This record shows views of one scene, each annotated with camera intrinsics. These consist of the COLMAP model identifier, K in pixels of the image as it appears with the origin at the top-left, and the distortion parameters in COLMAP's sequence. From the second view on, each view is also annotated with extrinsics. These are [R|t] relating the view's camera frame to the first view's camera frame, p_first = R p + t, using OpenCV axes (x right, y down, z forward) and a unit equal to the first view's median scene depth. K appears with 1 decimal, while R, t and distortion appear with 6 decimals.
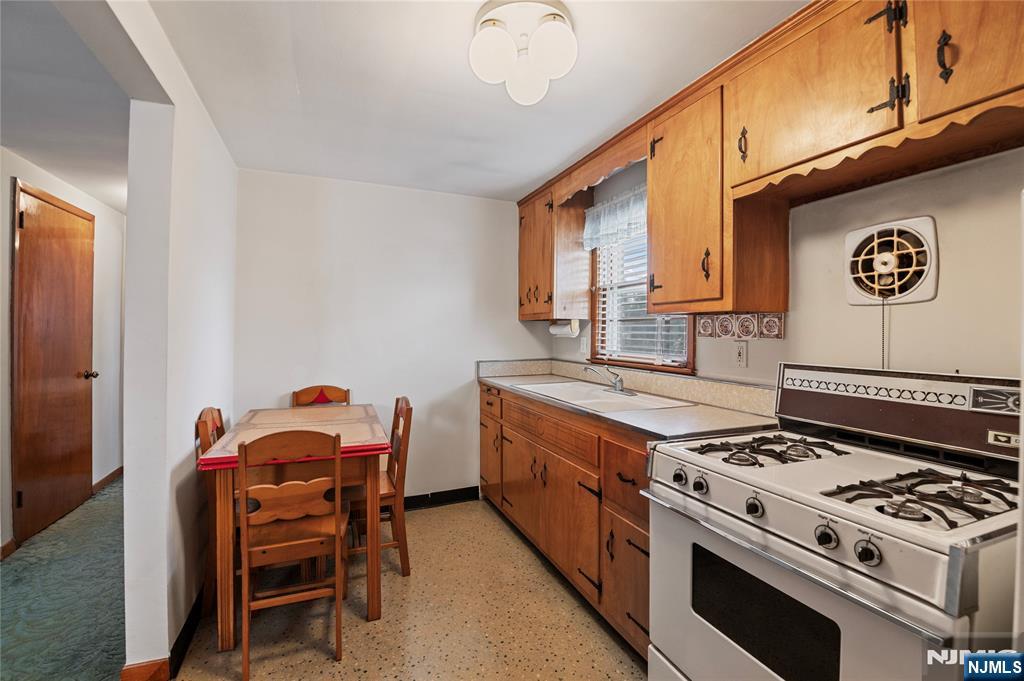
lens RADIAL K [[455.1, 0, 515.1], [0, 455.1, 325.8], [0, 0, 1]] dist [-0.000430, -0.000135]
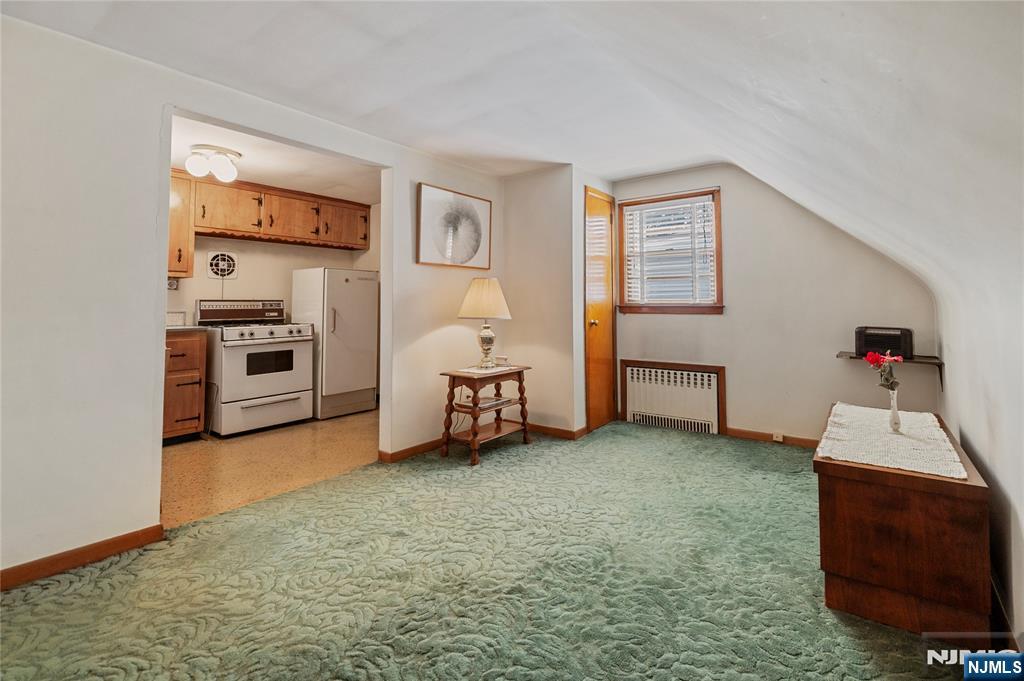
lens RADIAL K [[459.1, 0, 515.0], [0, 459.1, 282.3], [0, 0, 1]] dist [-0.000705, -0.000067]
pose [[-0.501223, 0.041188, 0.864337, -2.788000], [-0.007293, 0.998630, -0.051816, 0.118178], [-0.865288, -0.032275, -0.500236, 0.862270]]
